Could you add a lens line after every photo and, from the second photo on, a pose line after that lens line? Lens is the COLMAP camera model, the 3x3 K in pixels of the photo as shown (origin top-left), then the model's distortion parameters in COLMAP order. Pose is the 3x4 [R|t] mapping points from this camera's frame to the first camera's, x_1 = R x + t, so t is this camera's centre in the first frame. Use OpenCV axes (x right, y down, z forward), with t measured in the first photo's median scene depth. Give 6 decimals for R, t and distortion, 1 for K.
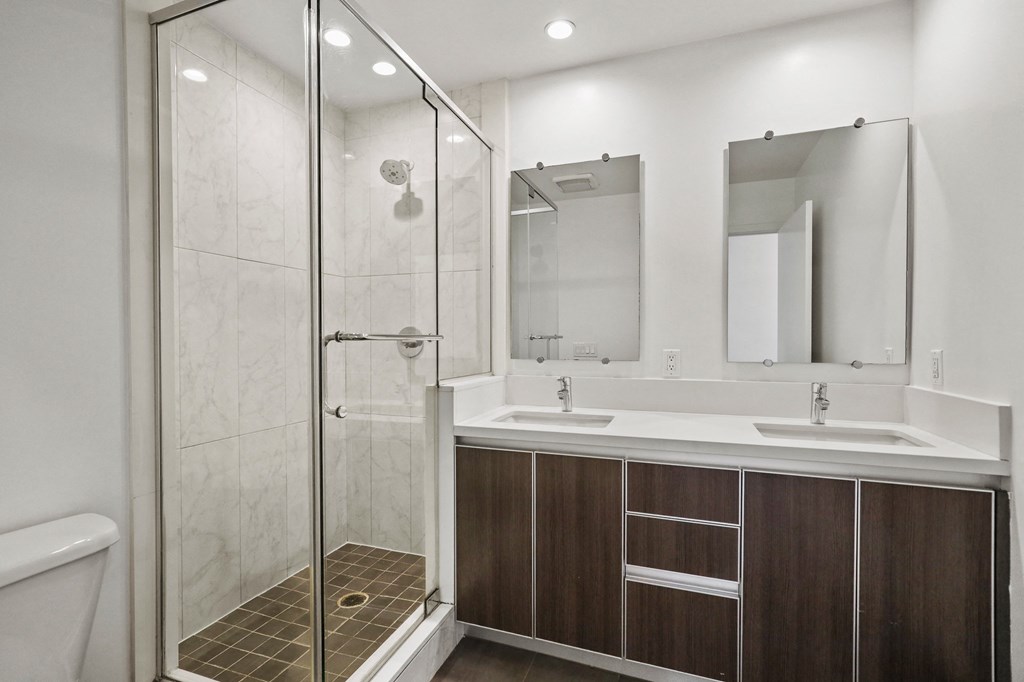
lens RADIAL K [[464.2, 0, 512.0], [0, 464.2, 341.0], [0, 0, 1]] dist [0.000858, 0.000839]
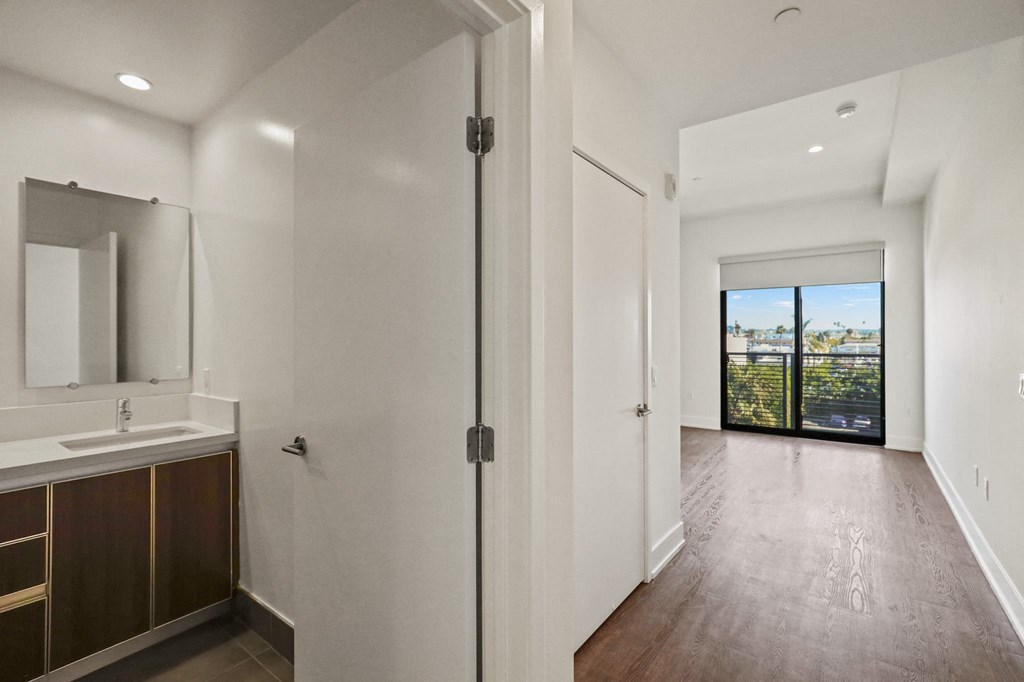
lens RADIAL K [[464.2, 0, 512.0], [0, 464.2, 341.0], [0, 0, 1]] dist [0.000858, 0.000839]
pose [[0.290673, -0.001443, 0.956821, -0.235545], [0.006882, 0.999976, -0.000583, -0.058807], [-0.956798, 0.006754, 0.290676, -0.372432]]
